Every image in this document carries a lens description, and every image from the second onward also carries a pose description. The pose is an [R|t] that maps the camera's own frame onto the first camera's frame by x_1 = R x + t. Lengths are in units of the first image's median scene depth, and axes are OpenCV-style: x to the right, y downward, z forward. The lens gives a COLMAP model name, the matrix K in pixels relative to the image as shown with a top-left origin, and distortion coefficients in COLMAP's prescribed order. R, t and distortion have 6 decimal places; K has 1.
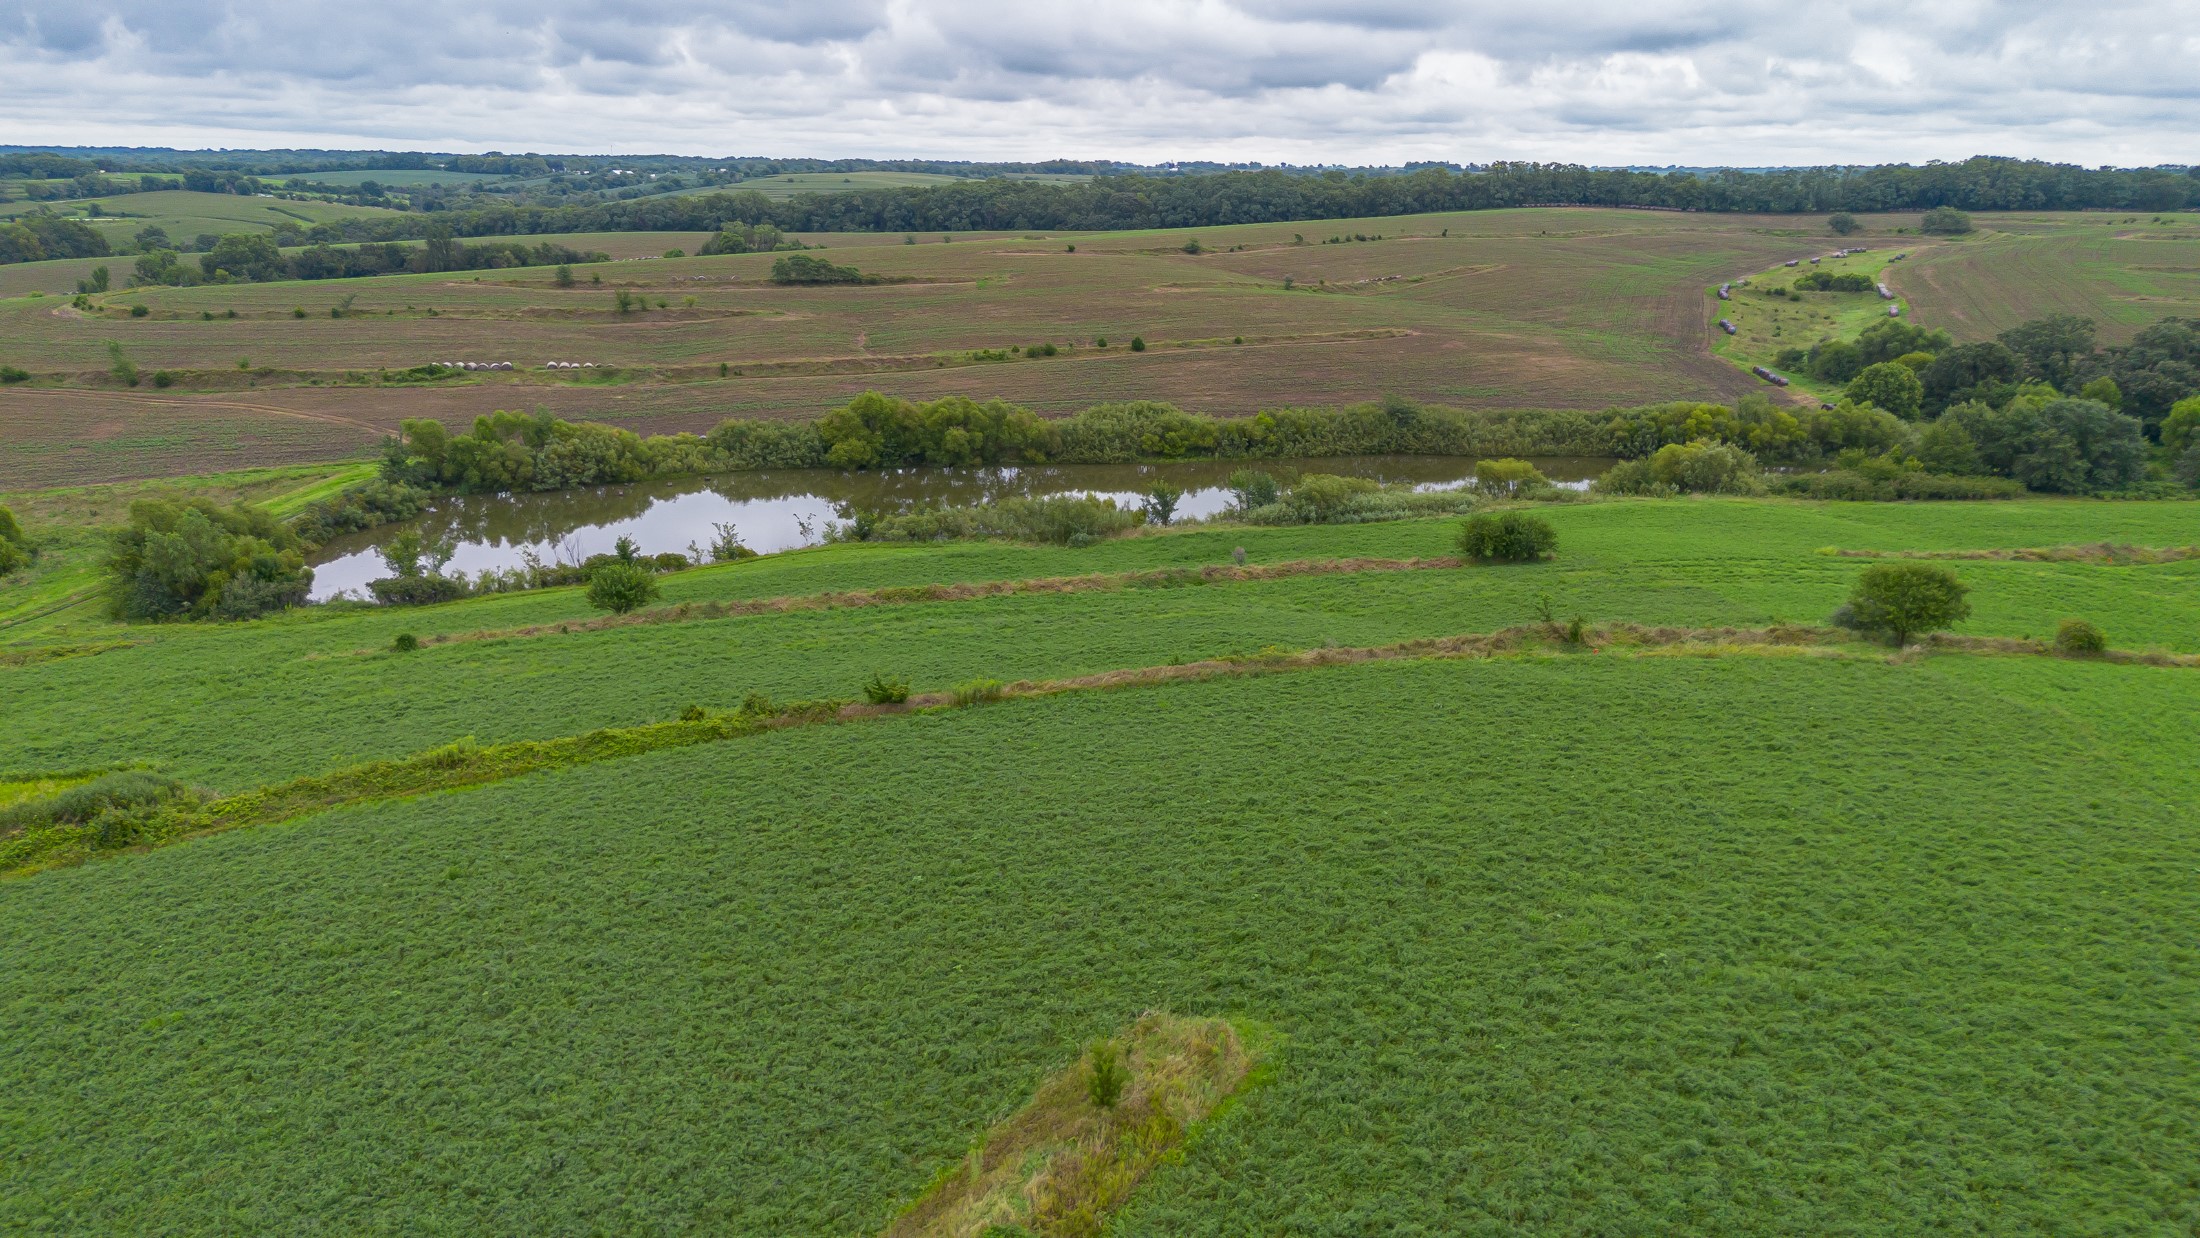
lens RADIAL K [[1565.7, 0, 1100.0], [0, 1565.7, 619.0], [0, 0, 1]] dist [0.064953, -0.055527]
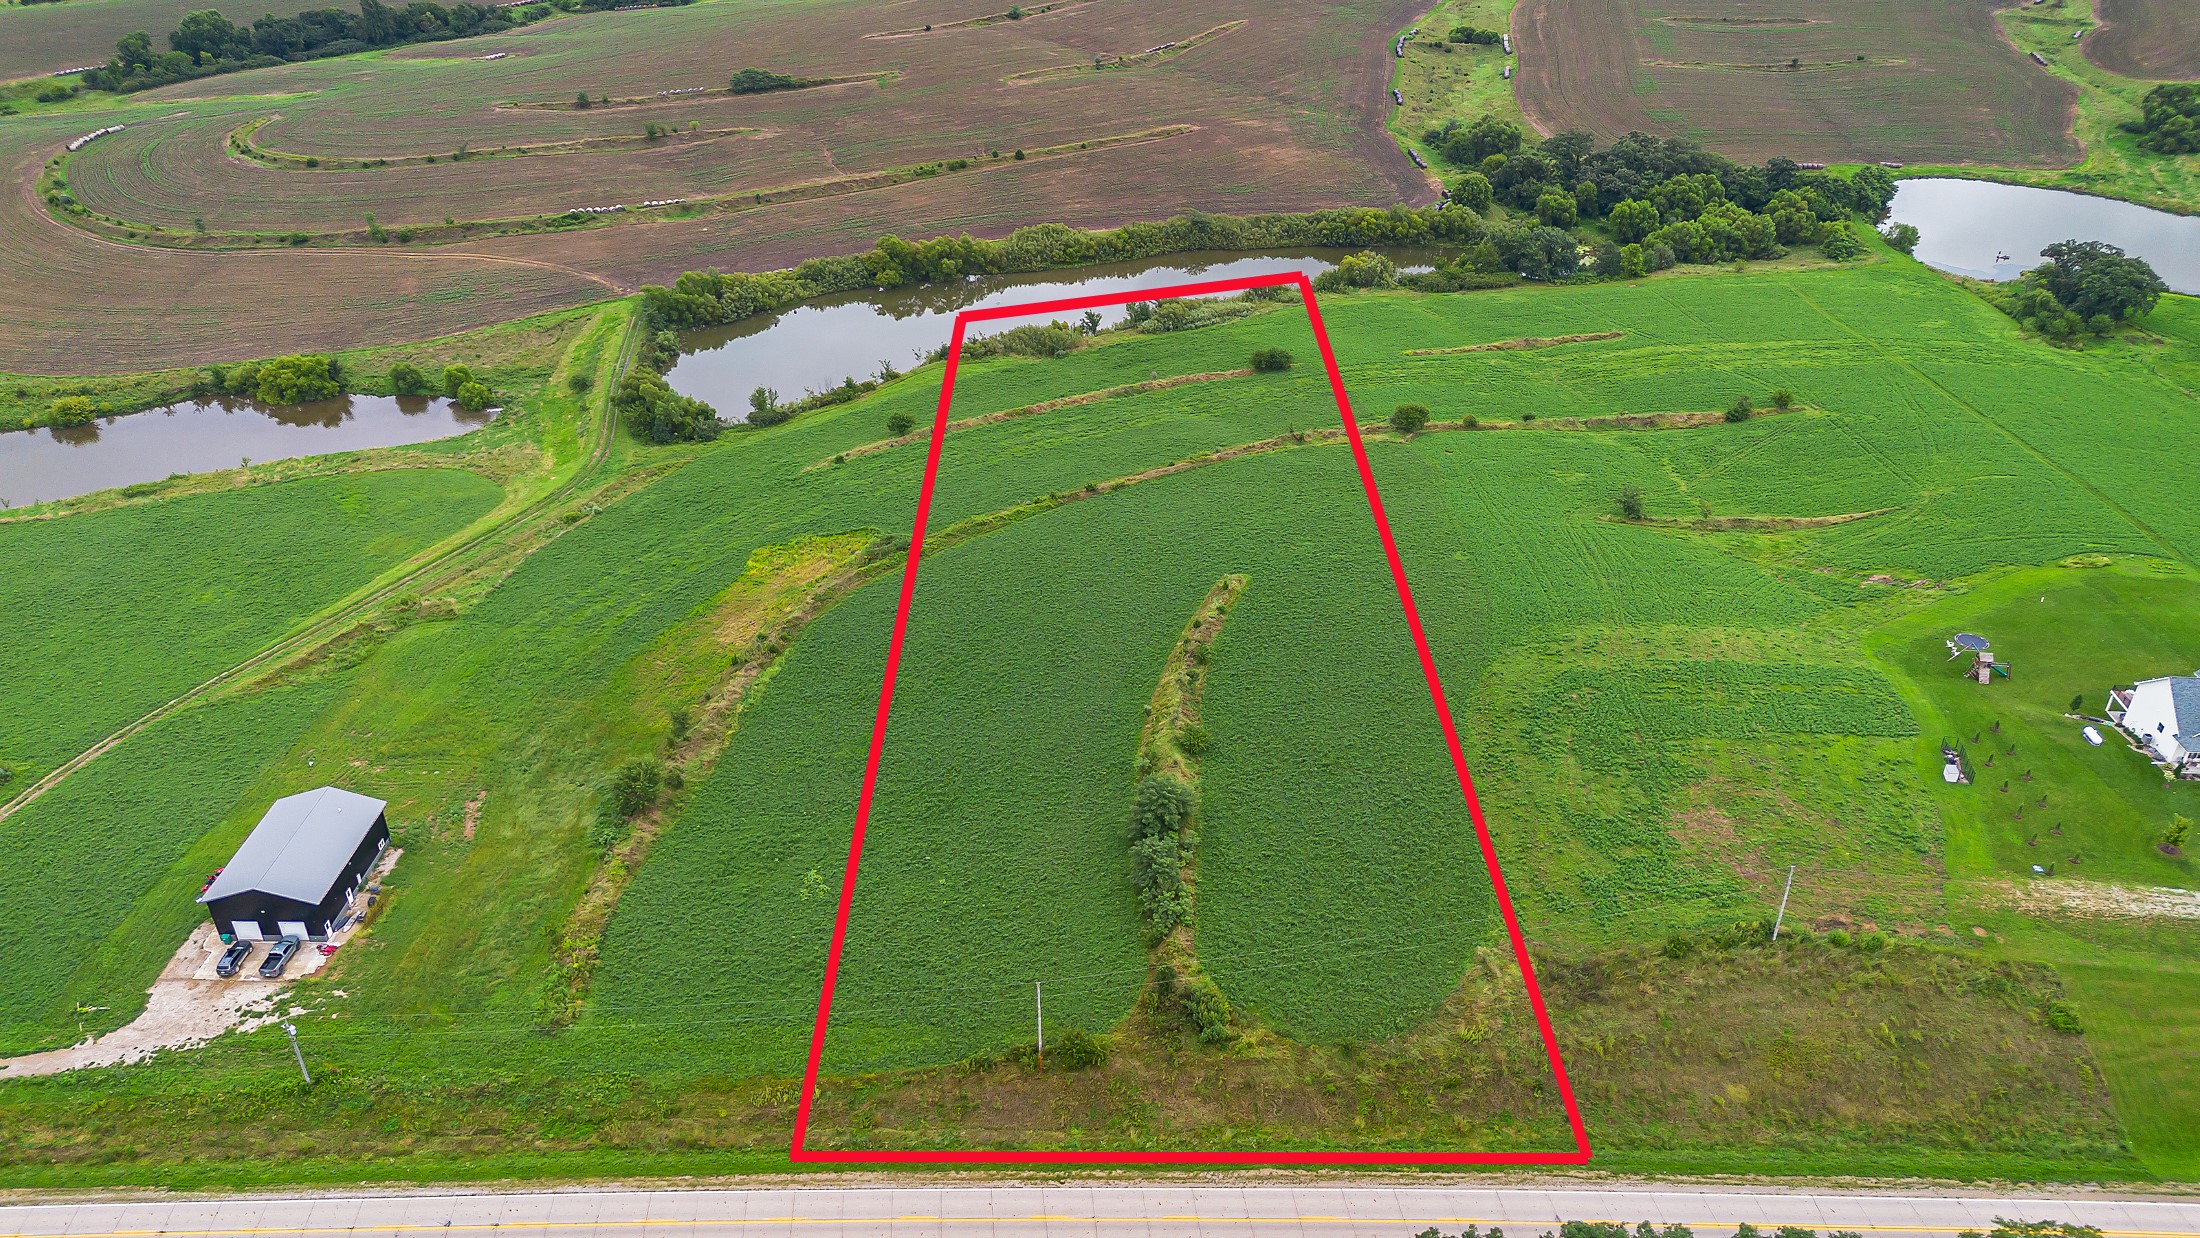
lens RADIAL K [[1565.7, 0, 1100.0], [0, 1565.7, 619.0], [0, 0, 1]] dist [0.064953, -0.055527]
pose [[0.984263, -0.094097, 0.149576, -0.194343], [0.051452, 0.962365, 0.266845, -0.169364], [-0.169056, -0.254950, 0.952061, -0.653746]]
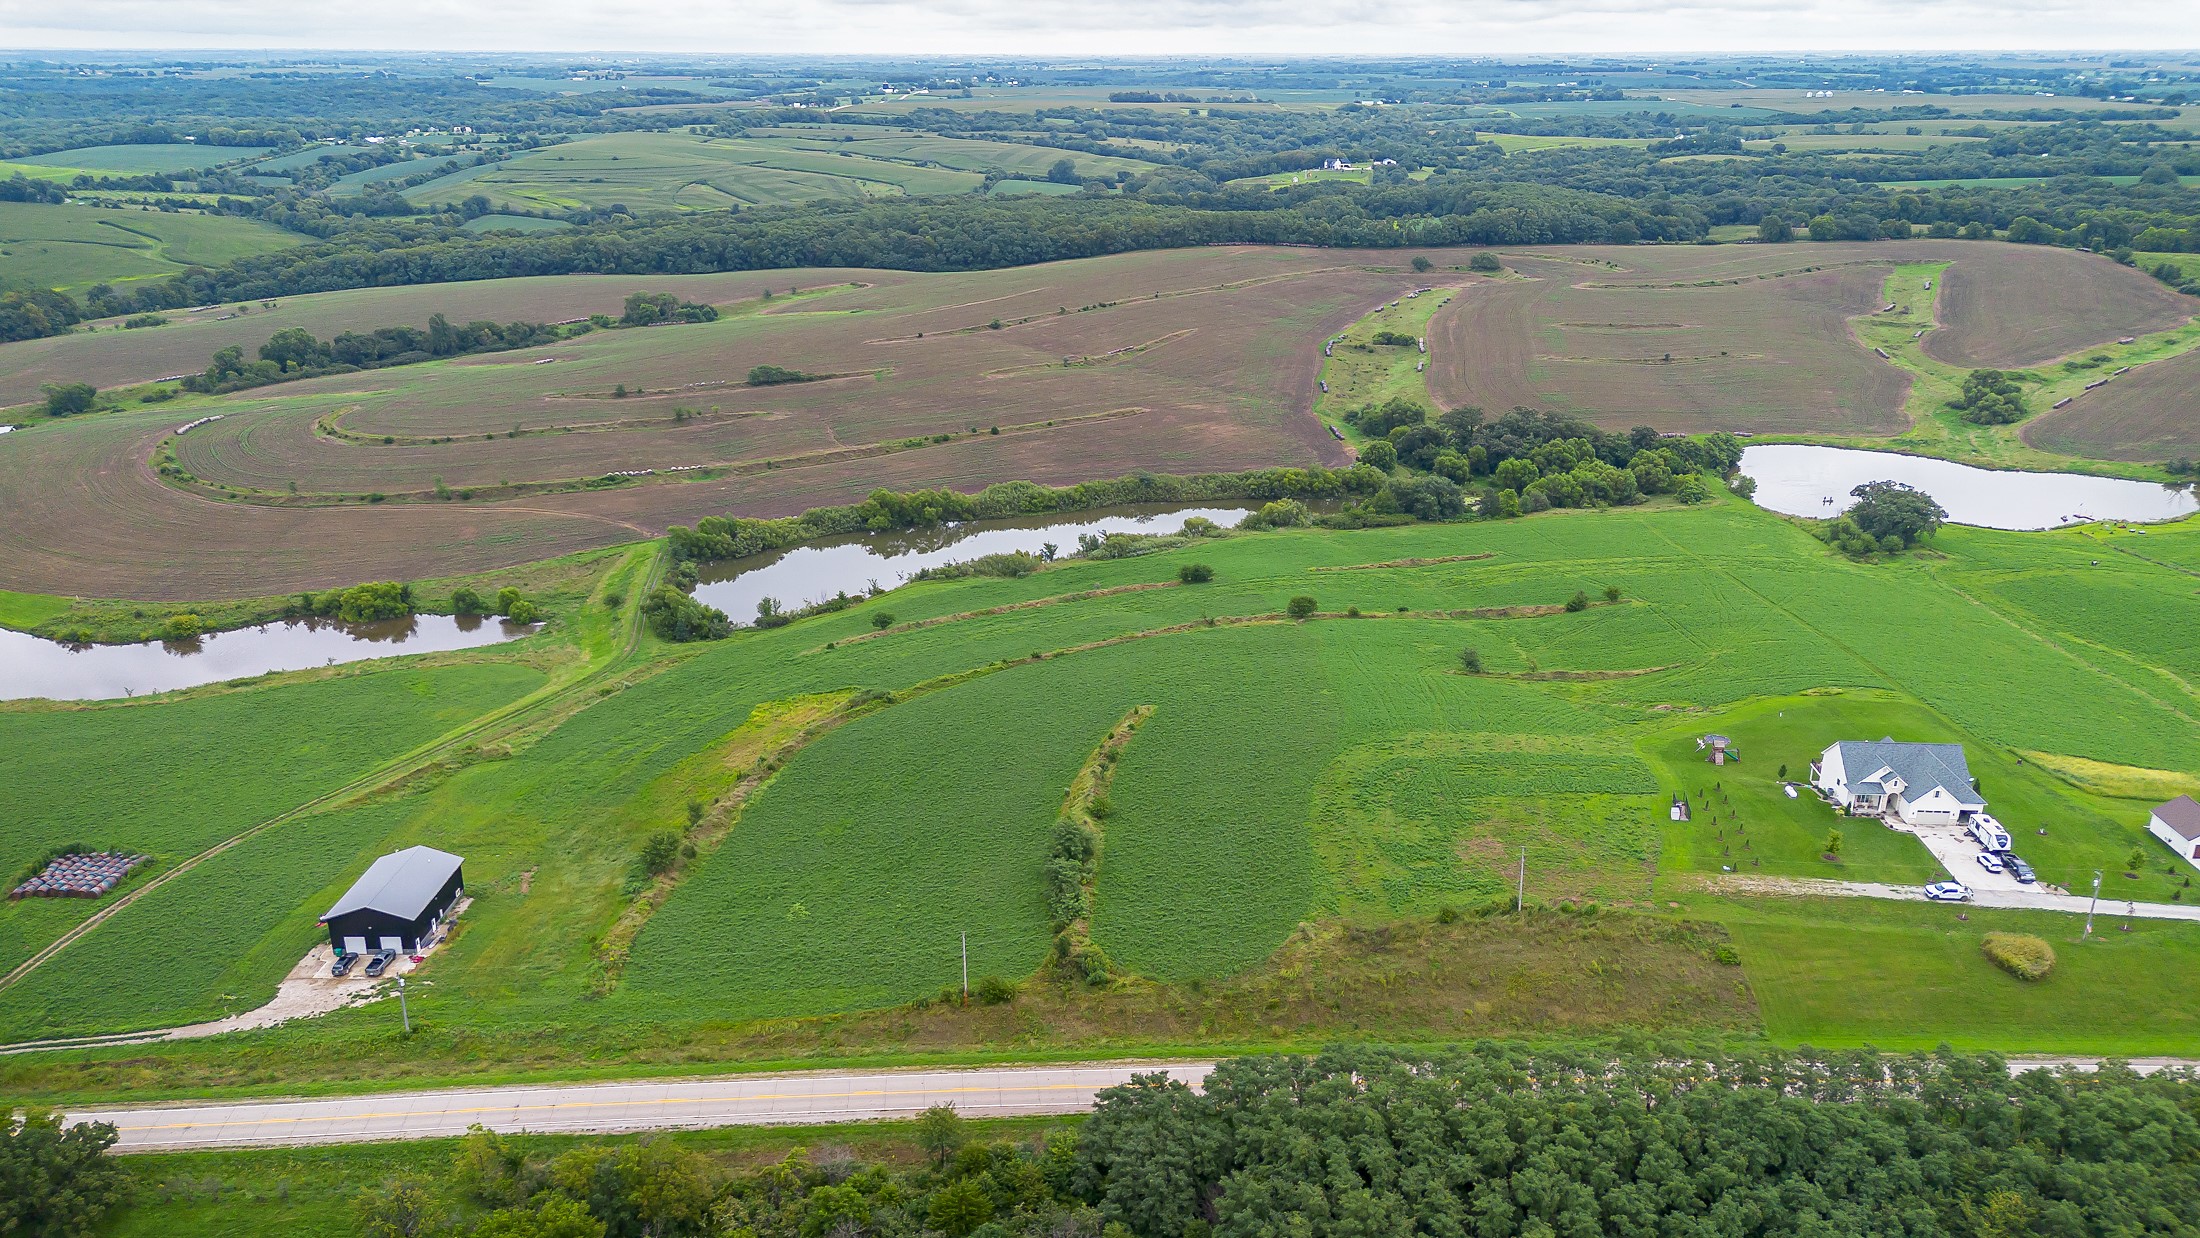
lens RADIAL K [[1576.9, 0, 1100.0], [0, 1576.9, 619.0], [0, 0, 1]] dist [0.077526, -0.075126]
pose [[0.983509, -0.071175, 0.166266, -0.195411], [0.059989, 0.995645, 0.071363, -0.097287], [-0.170621, -0.060212, 0.983495, -0.893243]]
